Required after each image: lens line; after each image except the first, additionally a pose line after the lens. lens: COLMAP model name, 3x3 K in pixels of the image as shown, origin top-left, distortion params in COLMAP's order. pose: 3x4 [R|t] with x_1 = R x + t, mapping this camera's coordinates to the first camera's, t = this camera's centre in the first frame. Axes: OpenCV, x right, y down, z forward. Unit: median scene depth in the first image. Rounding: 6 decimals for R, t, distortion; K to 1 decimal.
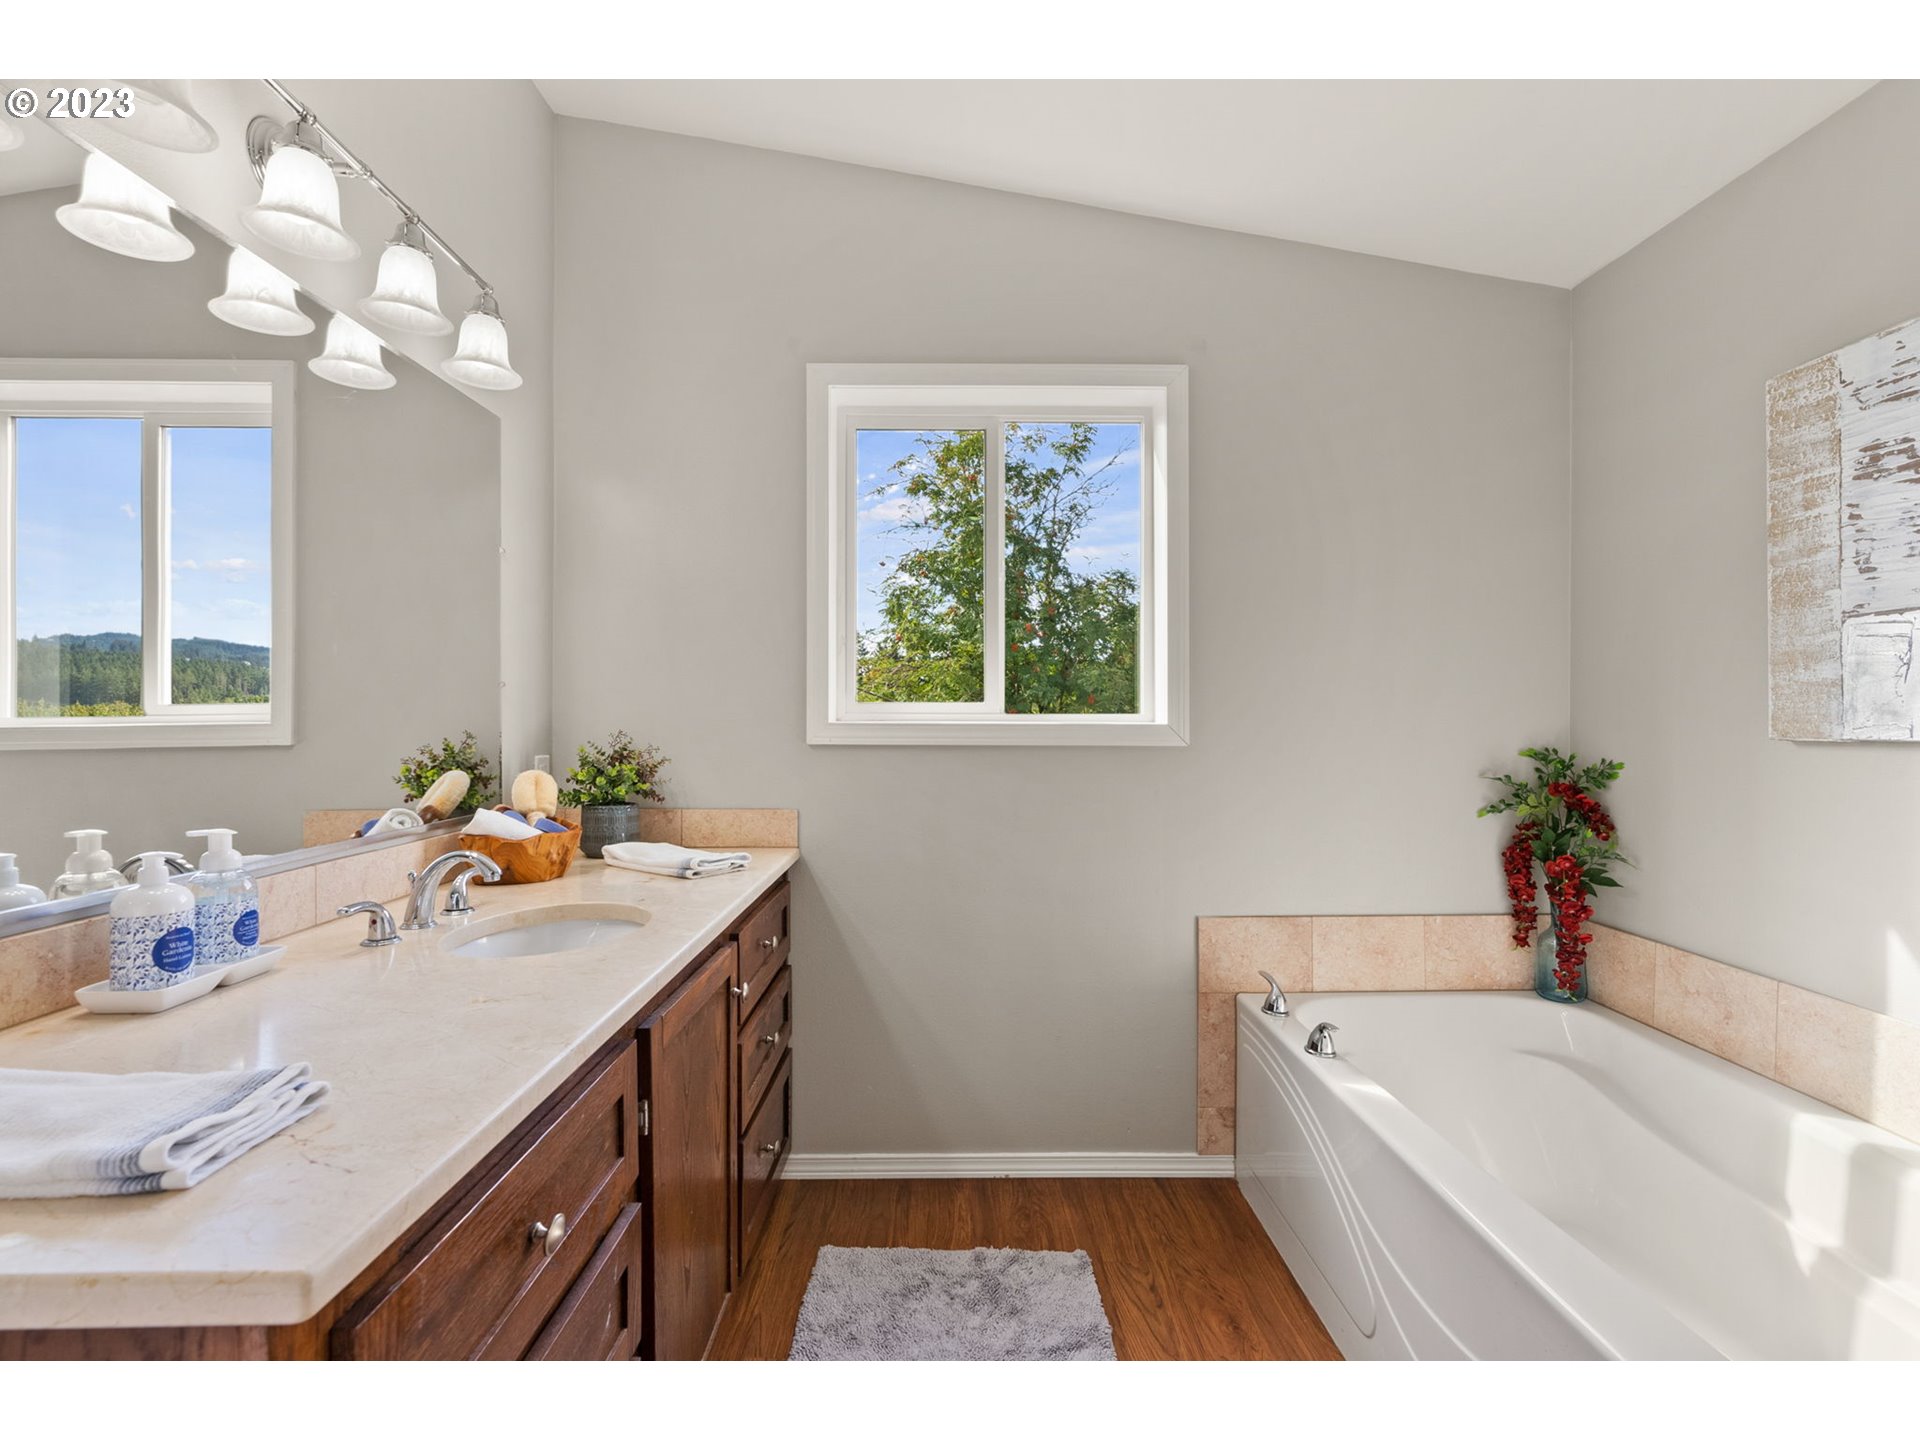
lens RADIAL K [[881.6, 0, 963.9], [0, 881.6, 722.7], [0, 0, 1]] dist [-0.010160, 0.002870]
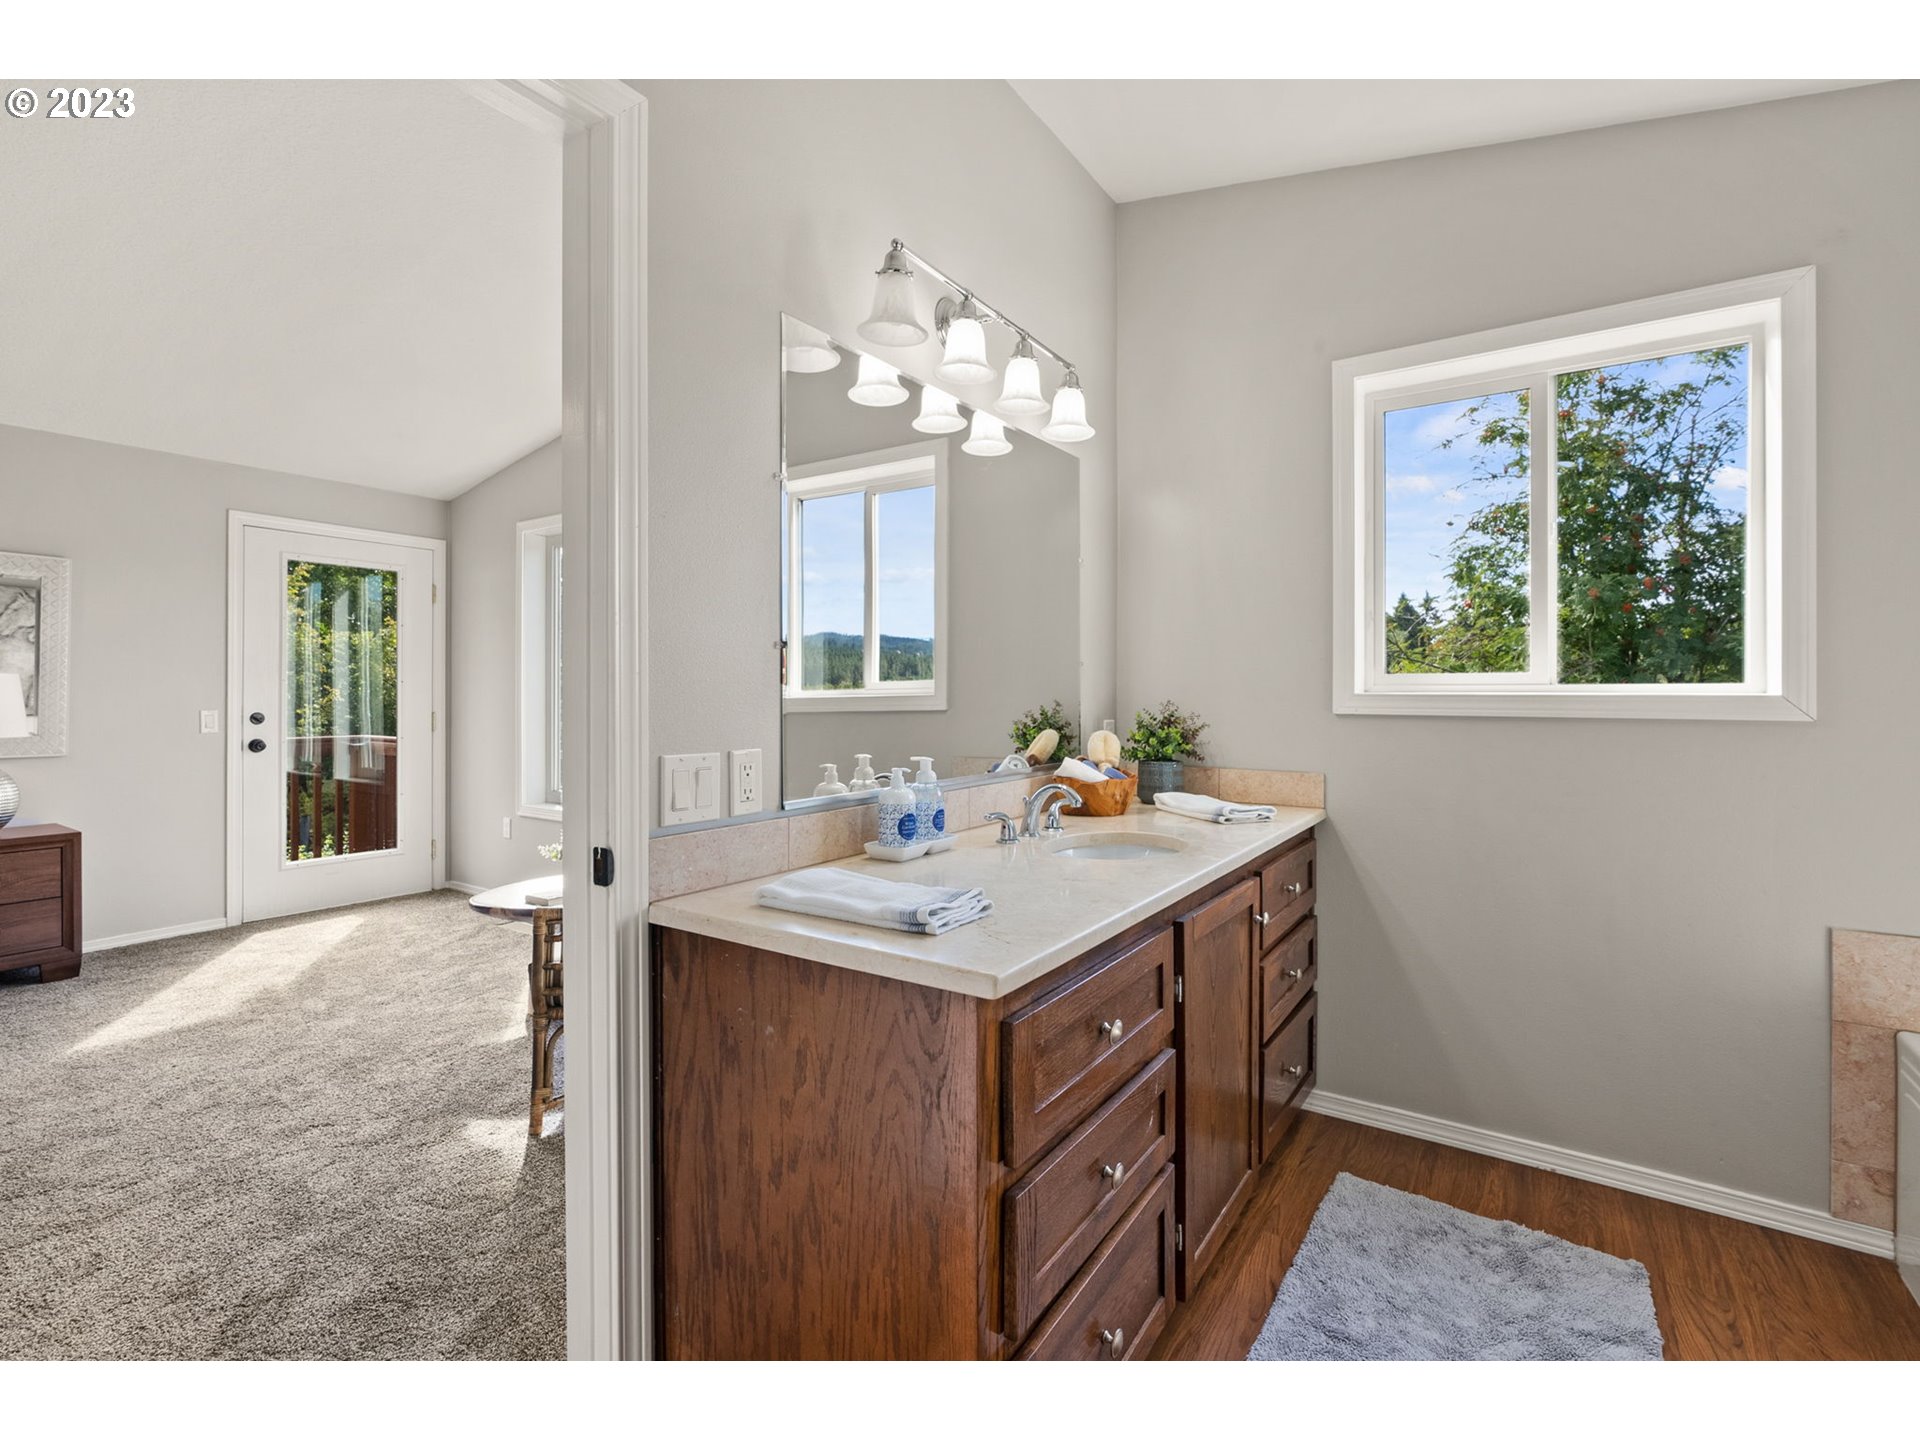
lens RADIAL K [[881.6, 0, 970.3], [0, 881.6, 696.1], [0, 0, 1]] dist [-0.010160, 0.002870]
pose [[0.823703, 0.000293, -0.567021, 0.073911], [-0.001987, 0.999995, -0.002370, 0.006761], [0.567017, 0.003079, 0.823700, -0.155254]]
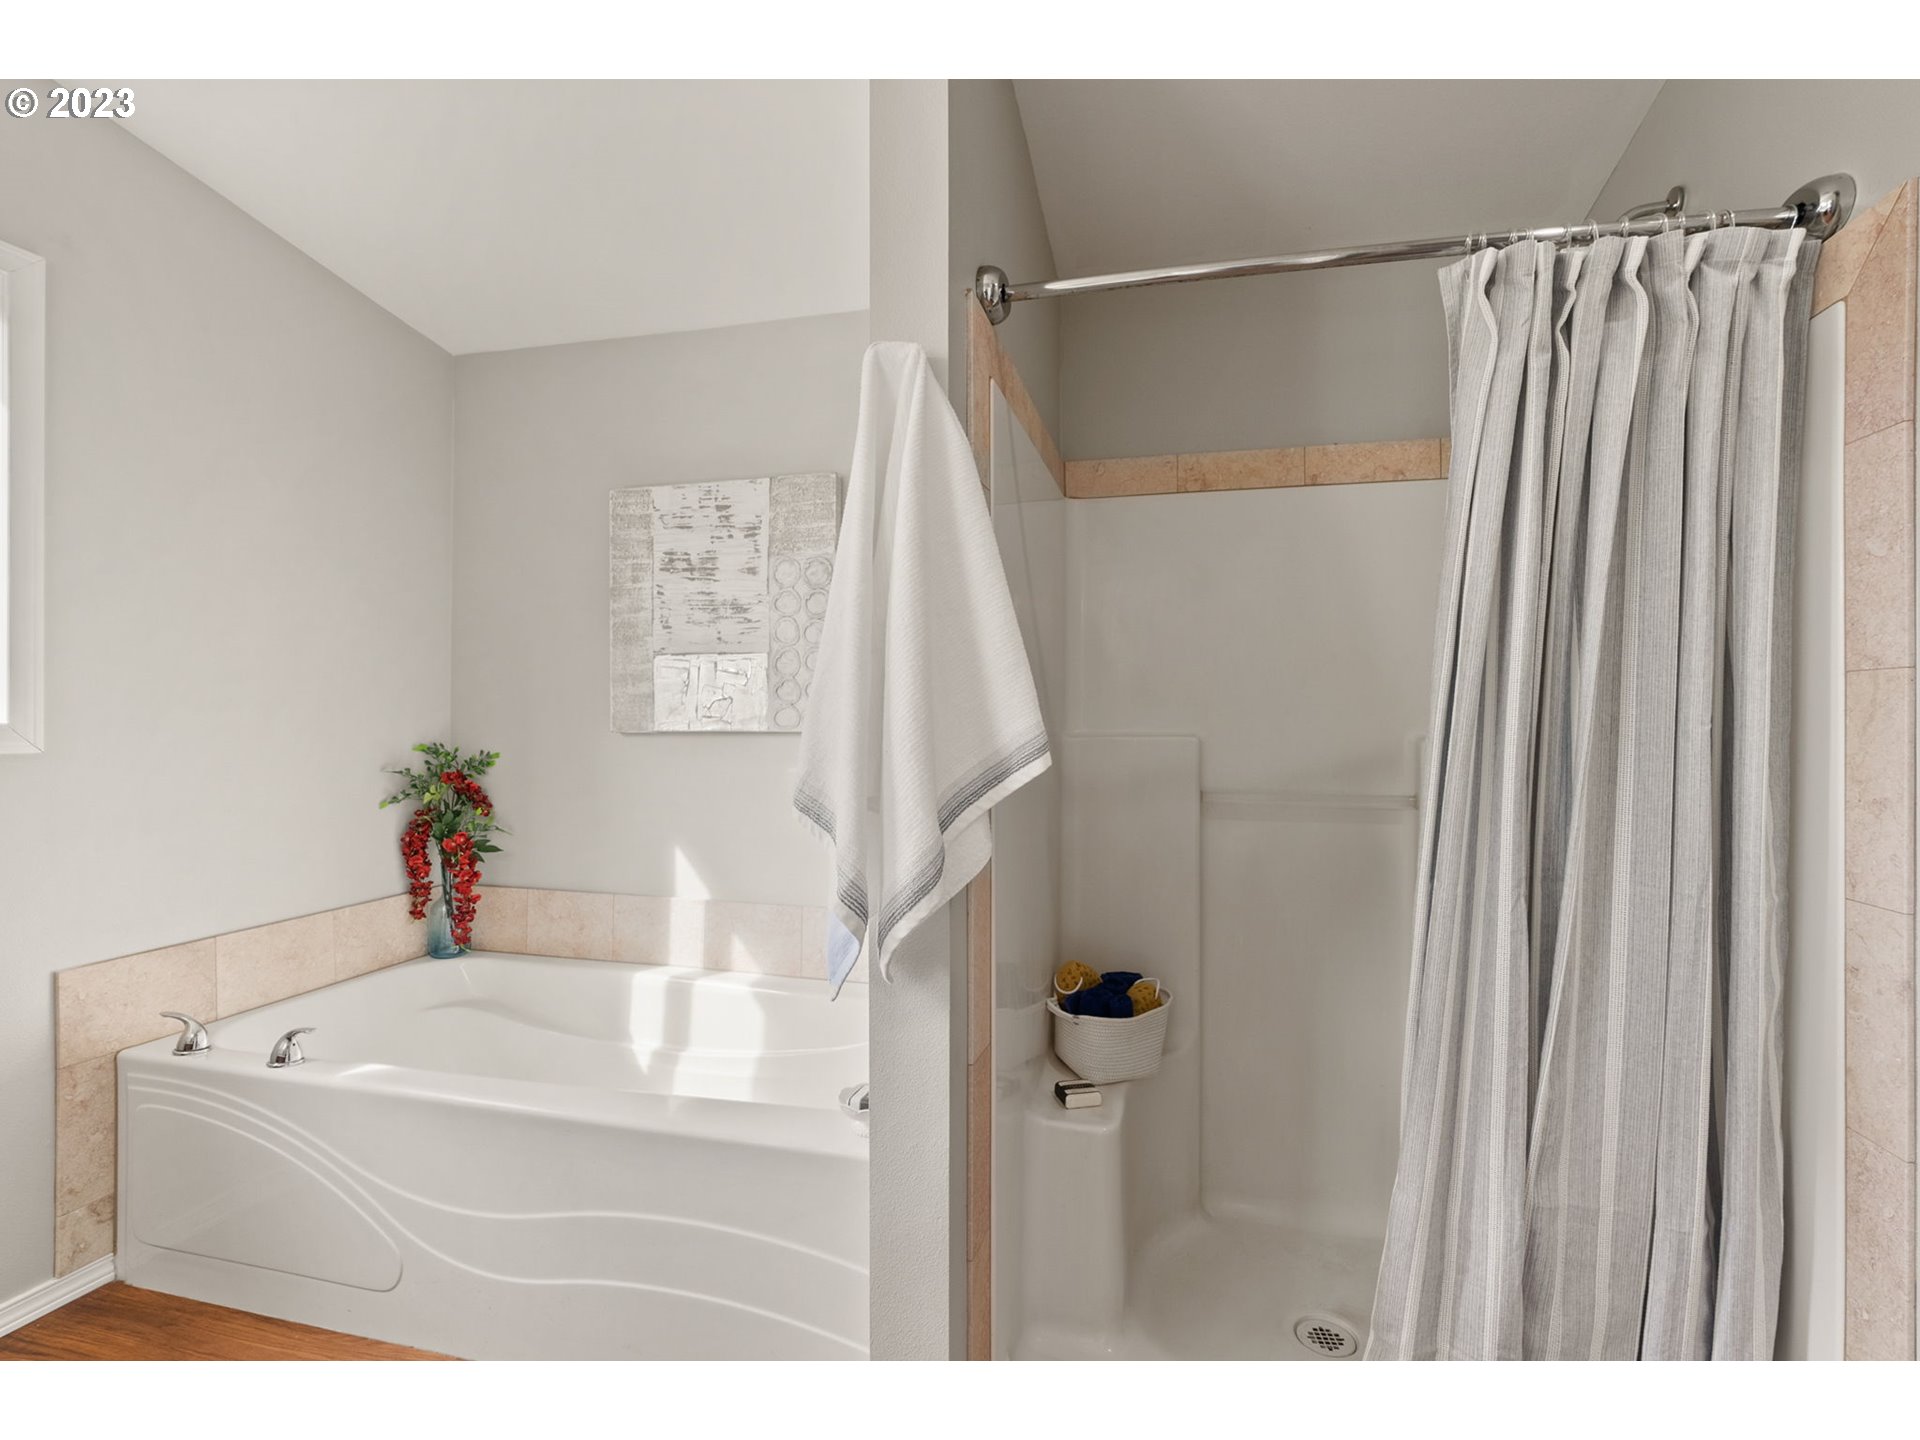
lens RADIAL K [[881.6, 0, 972.1], [0, 881.6, 718.5], [0, 0, 1]] dist [-0.010160, 0.002870]
pose [[0.251964, 0.000510, 0.967736, -0.314814], [0.004143, 0.999990, -0.001605, 0.001159], [-0.967728, 0.004414, 0.251960, 0.024392]]
